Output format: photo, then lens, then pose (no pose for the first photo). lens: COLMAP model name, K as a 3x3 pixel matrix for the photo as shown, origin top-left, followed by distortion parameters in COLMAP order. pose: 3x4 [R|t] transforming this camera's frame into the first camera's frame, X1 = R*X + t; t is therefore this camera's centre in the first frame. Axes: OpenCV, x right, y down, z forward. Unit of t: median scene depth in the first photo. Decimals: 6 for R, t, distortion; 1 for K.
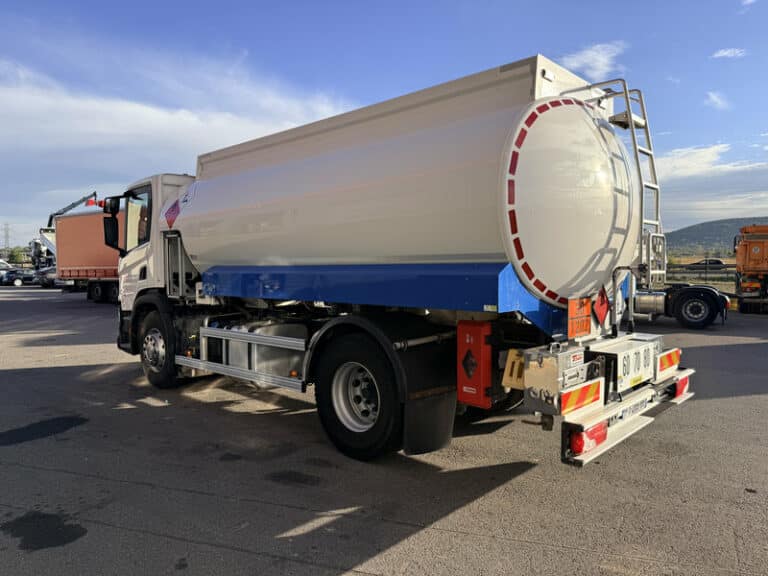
lens RADIAL K [[545.5, 0, 384.0], [0, 545.5, 288.0], [0, 0, 1]] dist [0.017875, -0.004183]
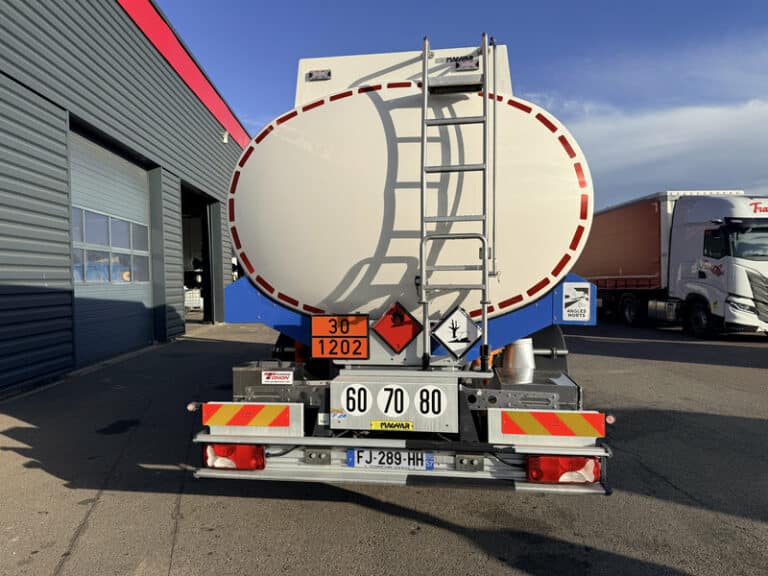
lens RADIAL K [[545.5, 0, 384.0], [0, 545.5, 288.0], [0, 0, 1]] dist [0.017875, -0.004183]
pose [[0.579144, 0.013284, -0.815117, 1.238489], [-0.029376, 0.999558, -0.004582, -0.026102], [0.814696, 0.026599, 0.579278, 0.607337]]
